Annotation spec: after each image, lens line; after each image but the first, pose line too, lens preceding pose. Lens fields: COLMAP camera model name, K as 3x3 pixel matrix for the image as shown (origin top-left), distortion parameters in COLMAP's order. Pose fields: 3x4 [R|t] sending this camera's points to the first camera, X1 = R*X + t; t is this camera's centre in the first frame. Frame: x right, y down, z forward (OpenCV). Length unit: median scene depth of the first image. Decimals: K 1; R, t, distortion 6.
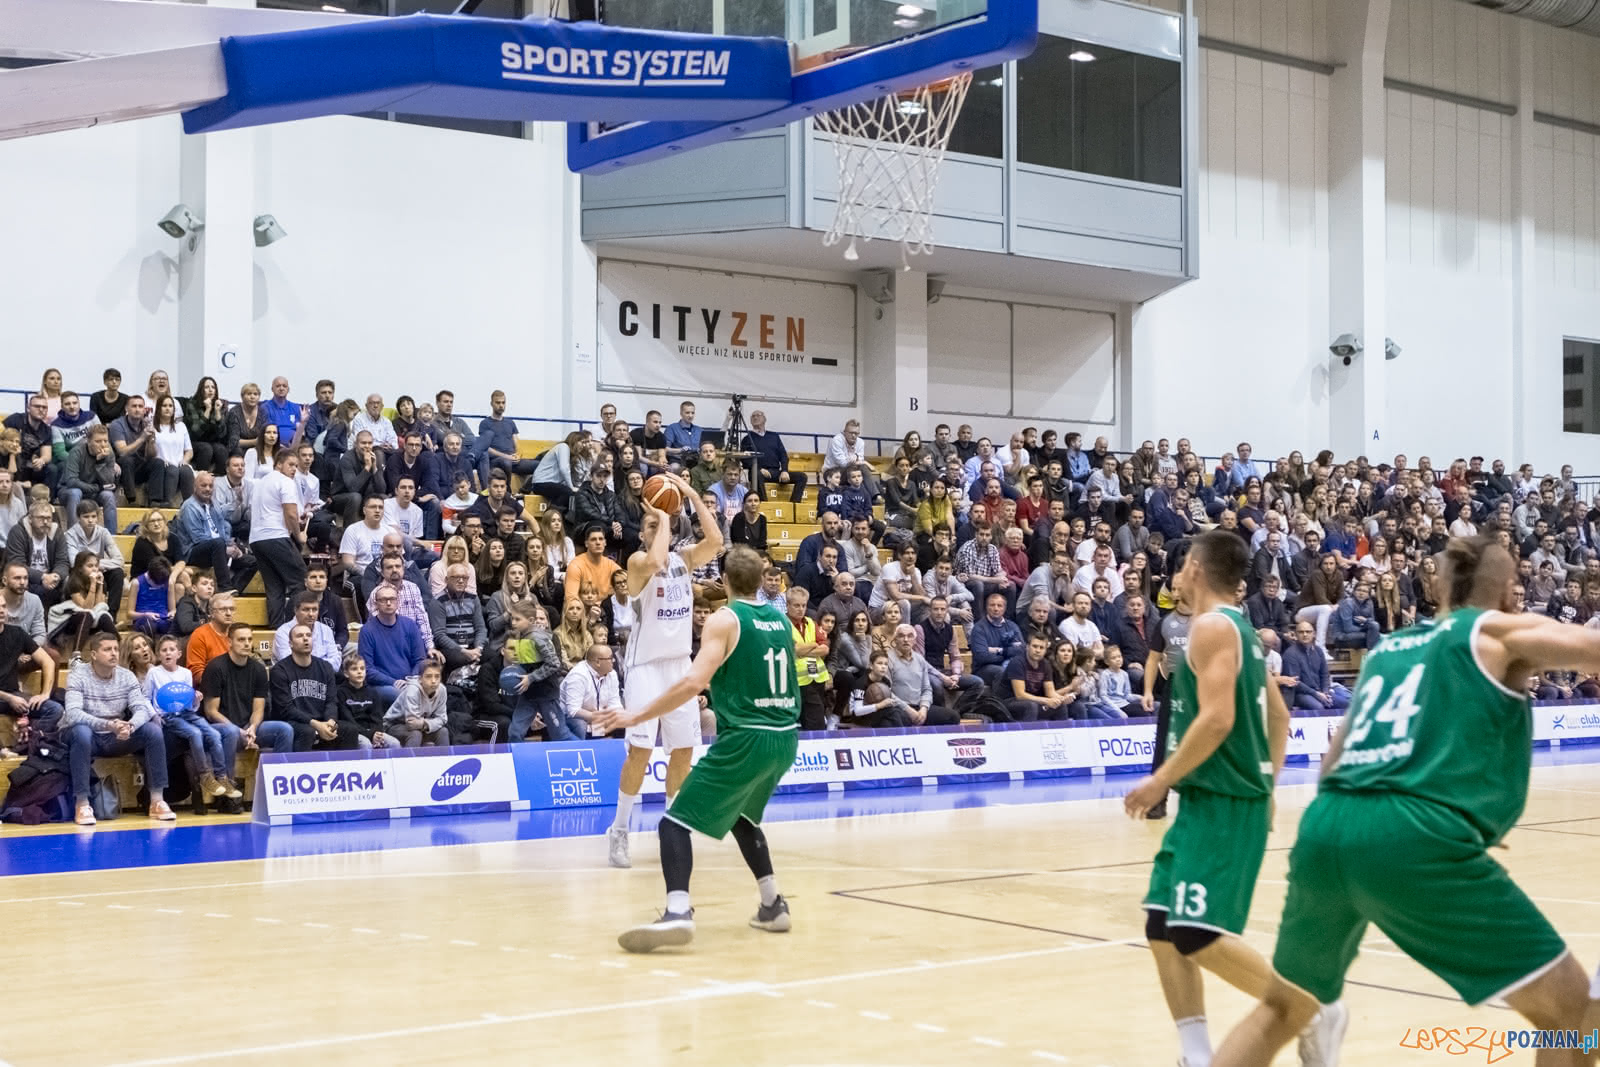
lens RADIAL K [[2265.6, 0, 661.0], [0, 2265.6, 531.7], [0, 0, 1]] dist [-0.023537, -0.137503]
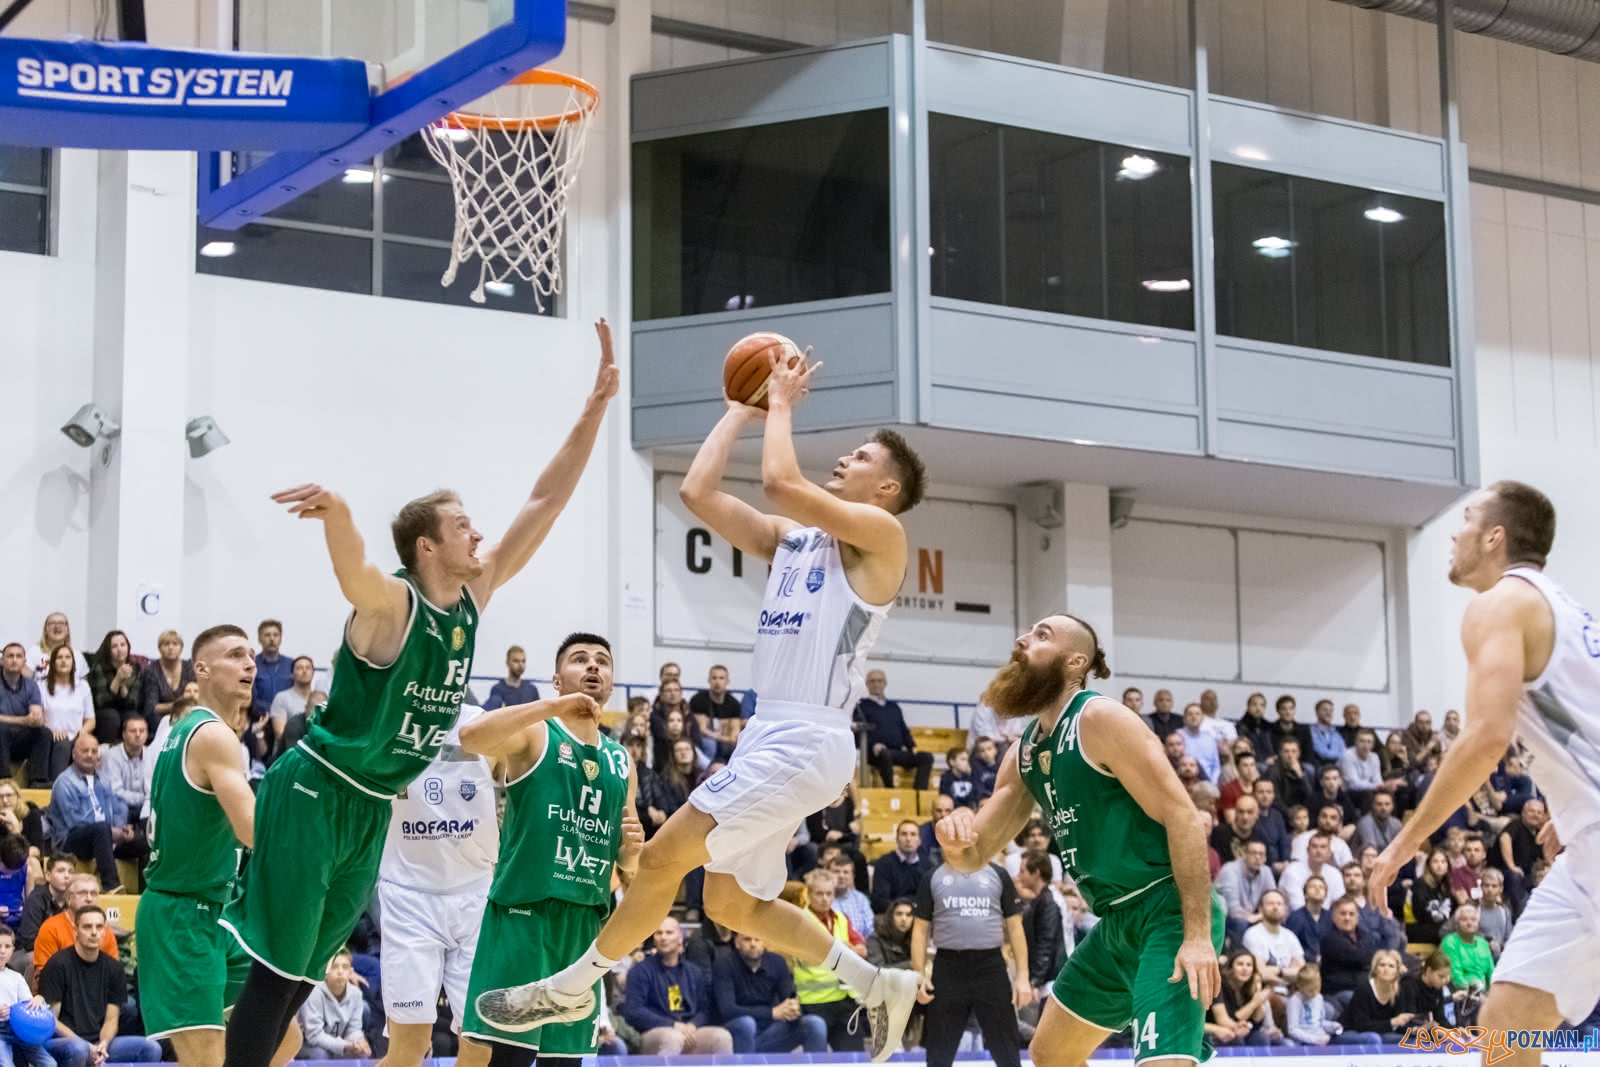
lens RADIAL K [[3263.6, 0, 800.0], [0, 3263.6, 533.5], [0, 0, 1]] dist [-0.013164, -0.361311]
pose [[0.998752, -0.018470, -0.046407, 0.078506], [0.012589, 0.992208, -0.123955, 0.039175], [0.048334, 0.123216, 0.991202, -0.081751]]
